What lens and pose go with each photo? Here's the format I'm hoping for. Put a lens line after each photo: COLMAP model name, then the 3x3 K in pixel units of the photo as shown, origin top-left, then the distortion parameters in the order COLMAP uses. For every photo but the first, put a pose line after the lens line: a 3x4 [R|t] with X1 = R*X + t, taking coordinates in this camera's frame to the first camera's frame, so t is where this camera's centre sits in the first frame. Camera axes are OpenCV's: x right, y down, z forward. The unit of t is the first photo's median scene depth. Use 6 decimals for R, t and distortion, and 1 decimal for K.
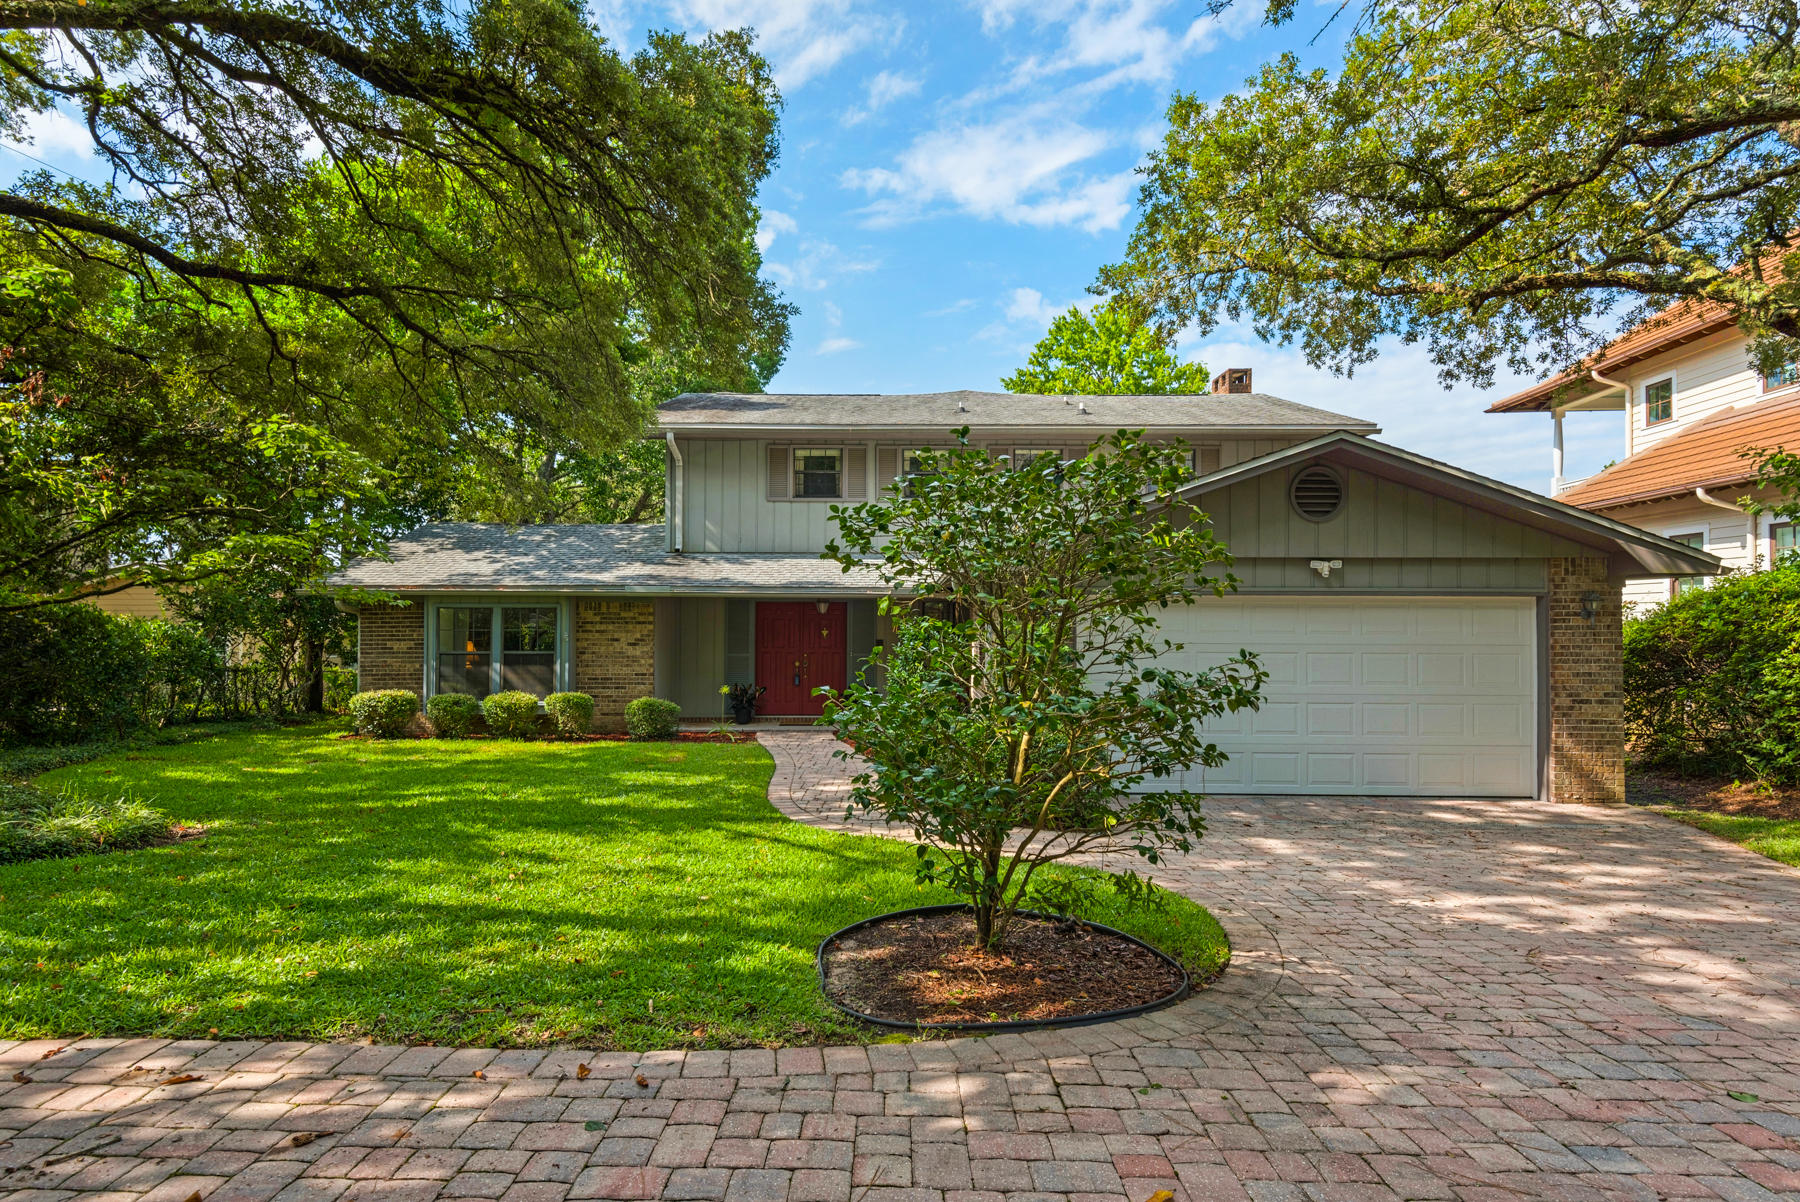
lens RADIAL K [[957.3, 0, 900.0], [0, 957.3, 601.0], [0, 0, 1]] dist [0.000820, -0.000090]
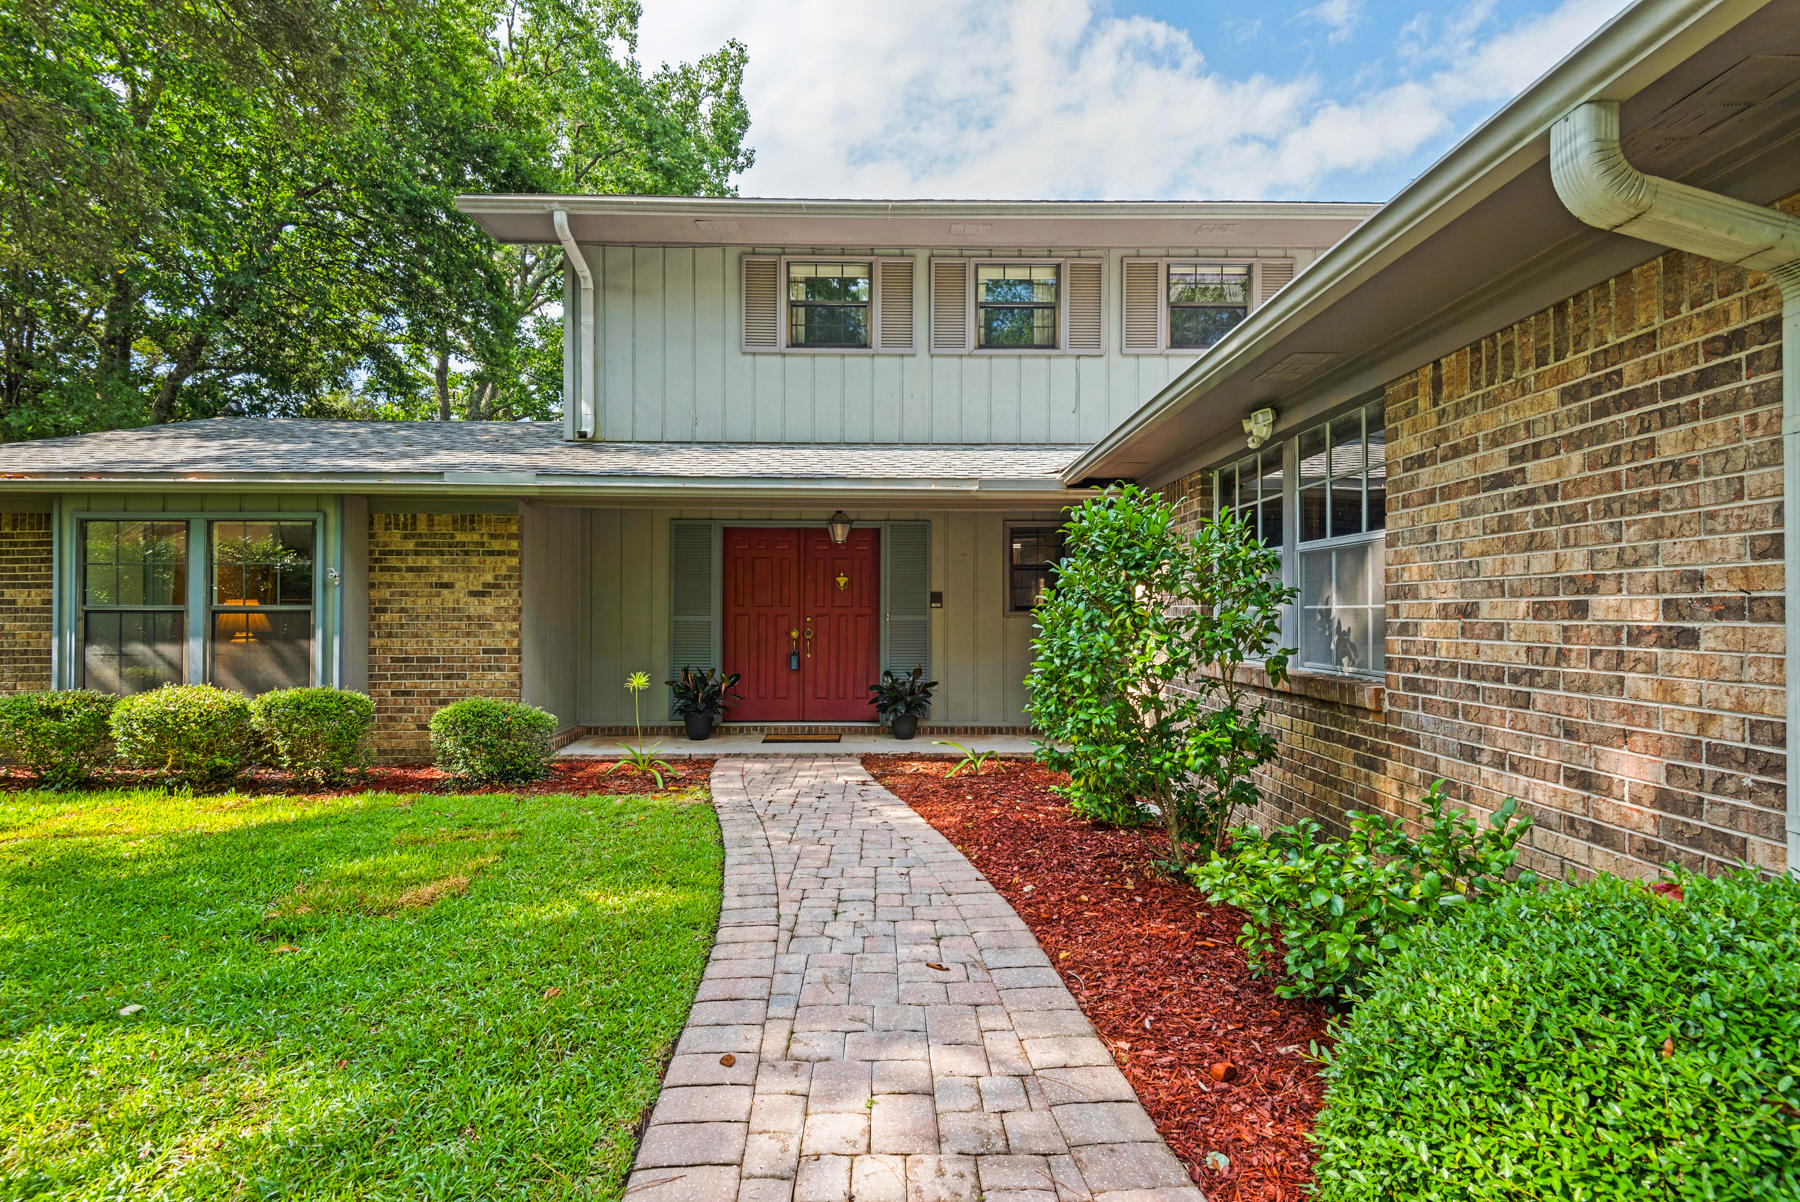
lens RADIAL K [[812.1, 0, 895.2], [0, 812.1, 611.7], [0, 0, 1]] dist [0.001677, 0.000040]
pose [[0.999996, -0.000387, 0.002797, -0.053399], [0.000338, 0.999848, 0.017442, 0.048531], [-0.002804, -0.017441, 0.999844, 0.567821]]
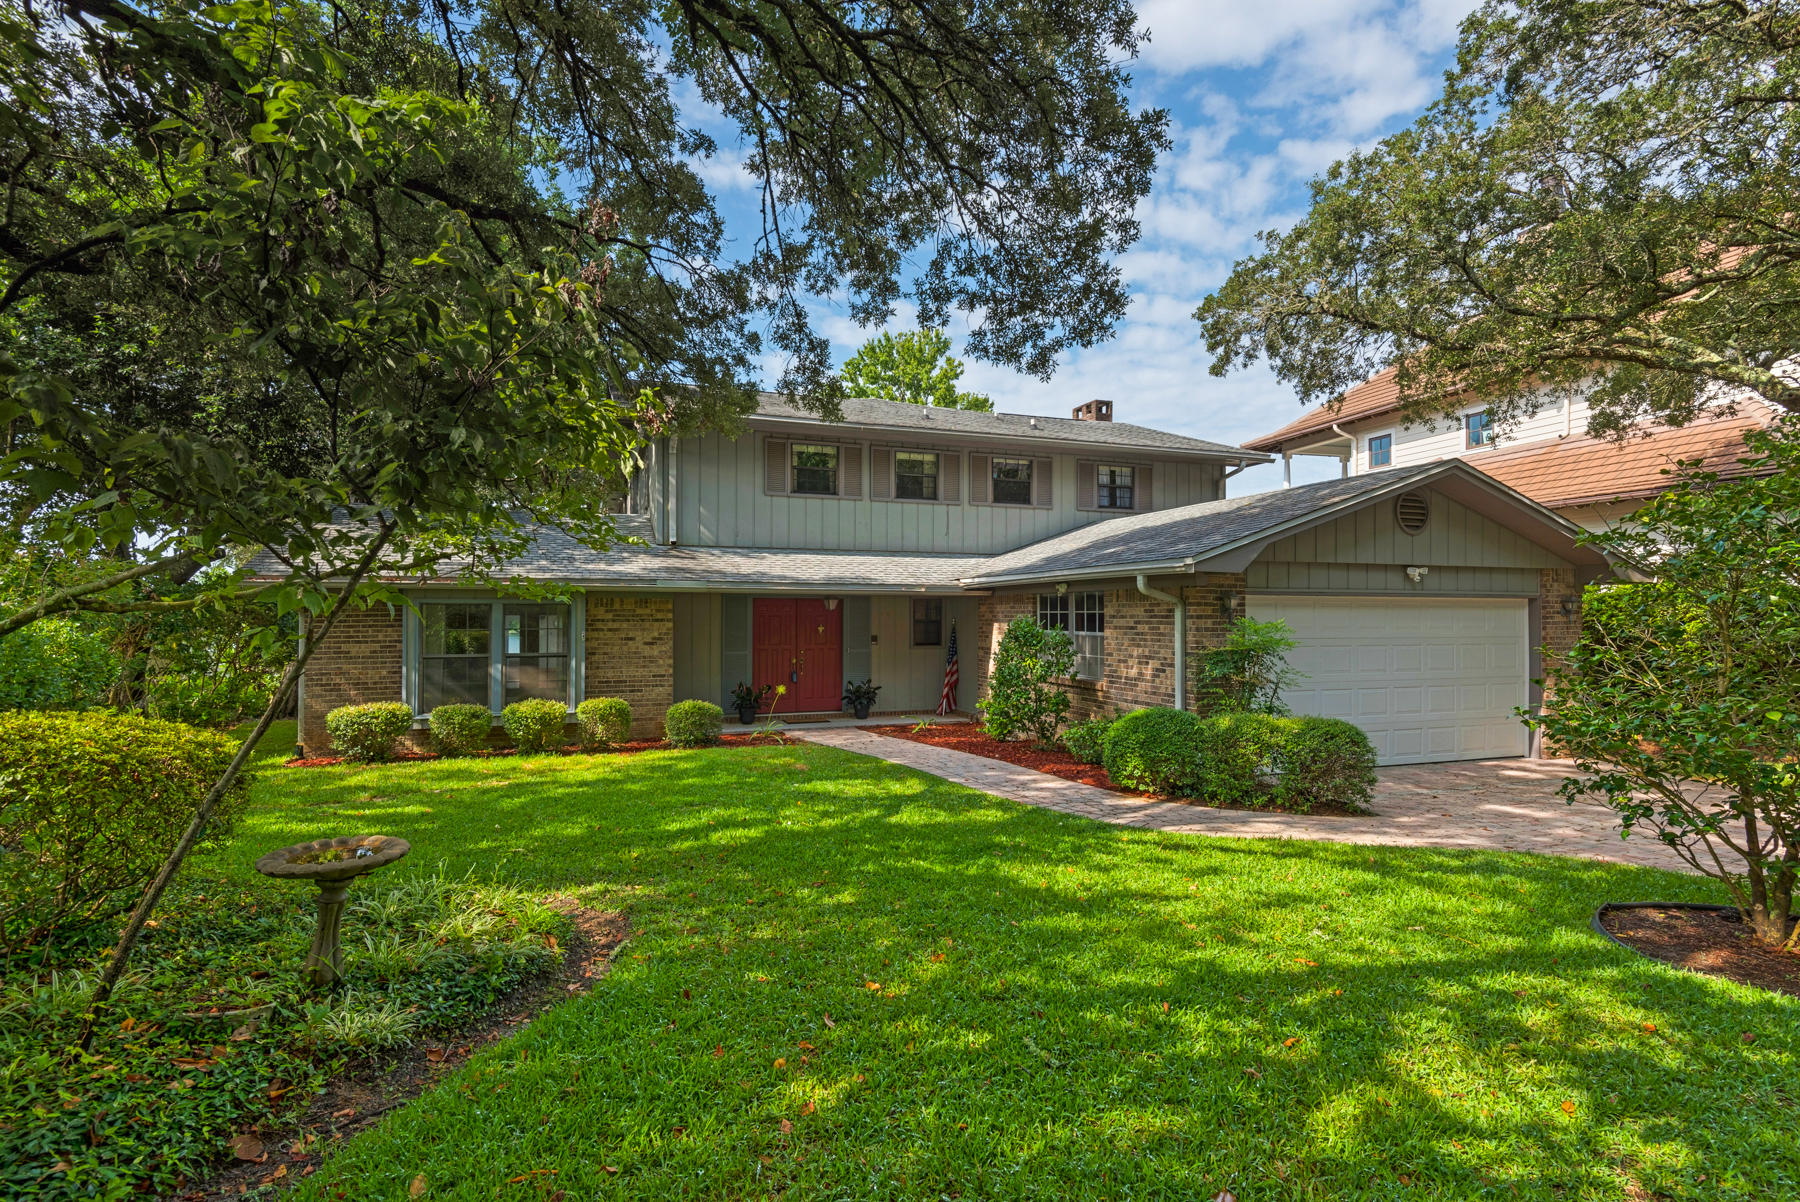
lens RADIAL K [[865.9, 0, 900.0], [0, 865.9, 601.0], [0, 0, 1]] dist [0.002290, 0.000242]
pose [[0.941277, 0.005360, 0.337593, -0.342785], [-0.006891, 0.999971, 0.003335, 0.000012], [-0.337565, -0.005465, 0.941286, 0.136676]]
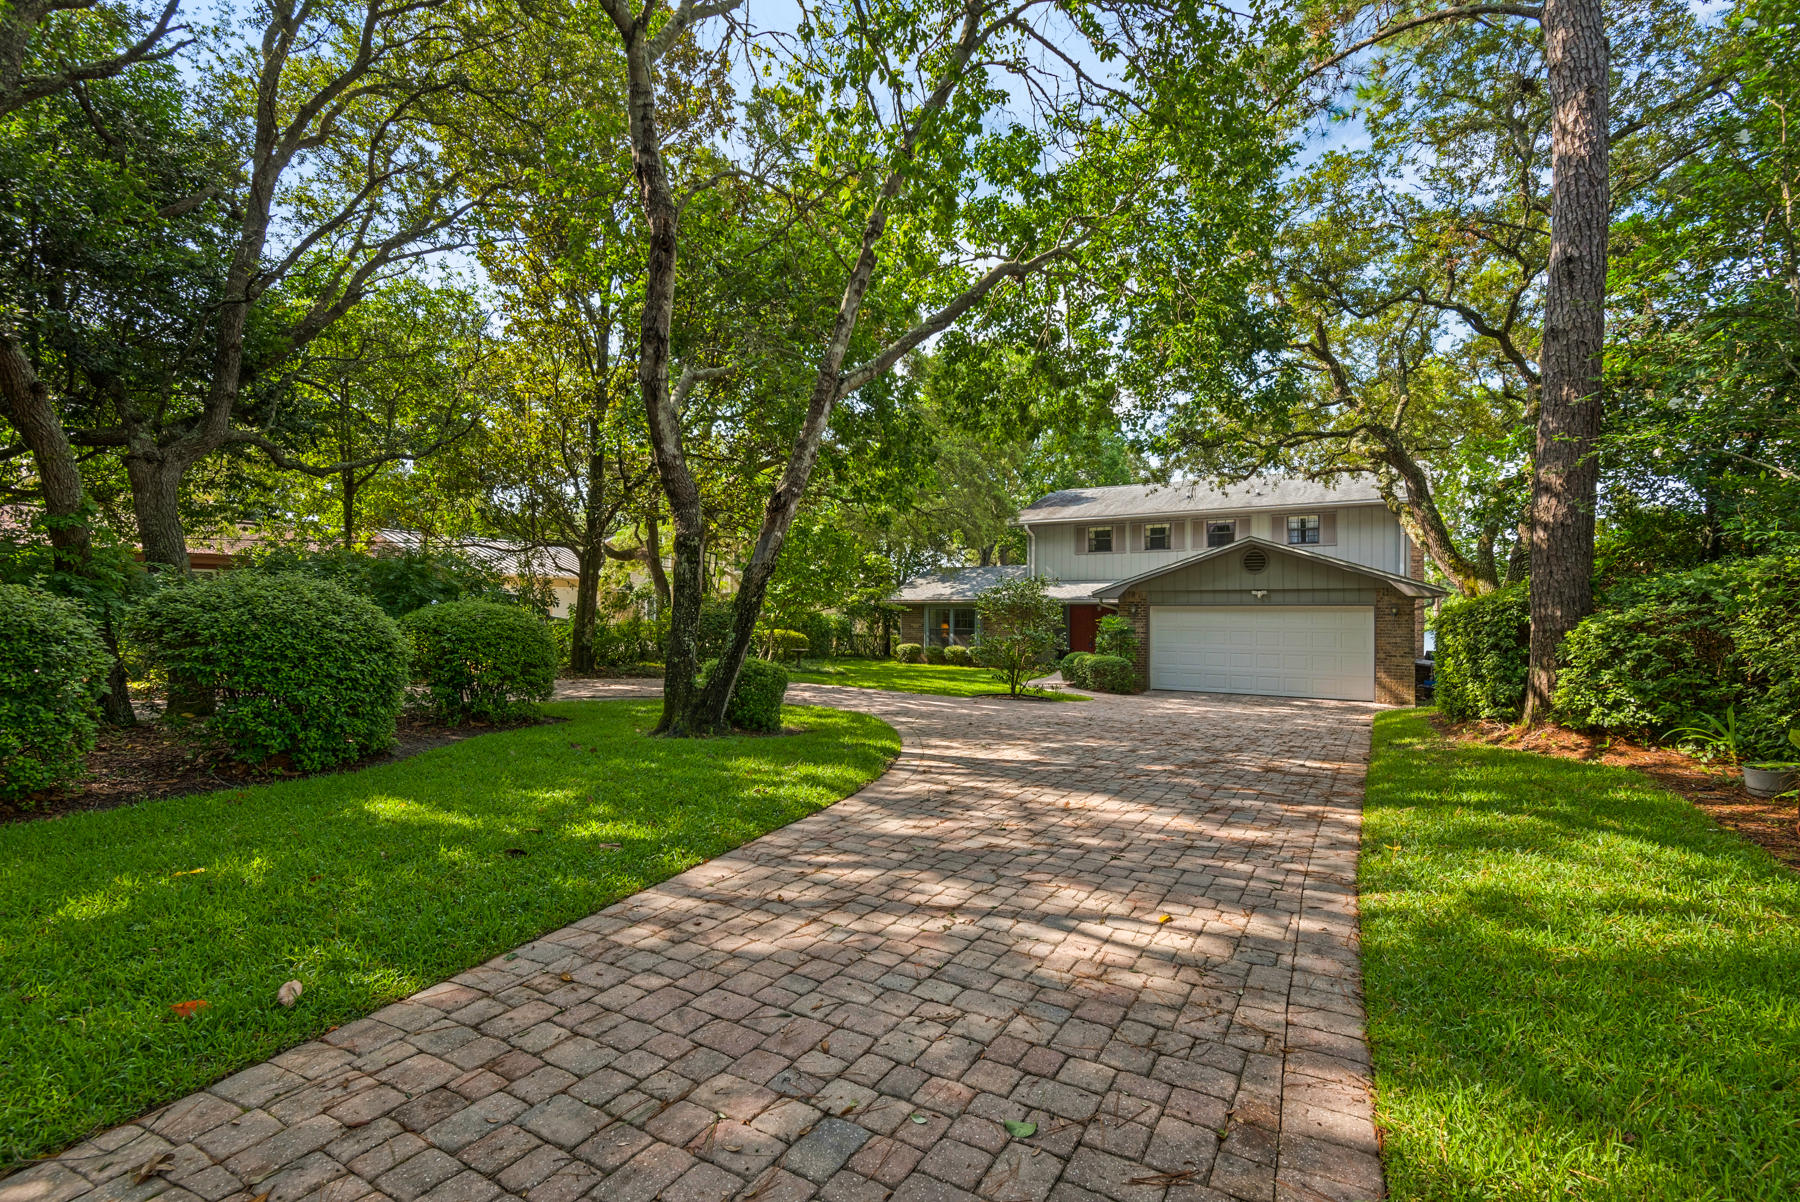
lens RADIAL K [[812.1, 0, 895.2], [0, 812.1, 611.7], [0, 0, 1]] dist [0.001677, 0.000040]
pose [[0.852254, -0.000268, -0.523129, 0.473031], [0.013377, 0.999684, 0.021281, -0.029691], [0.522958, -0.025135, 0.851988, -0.717913]]
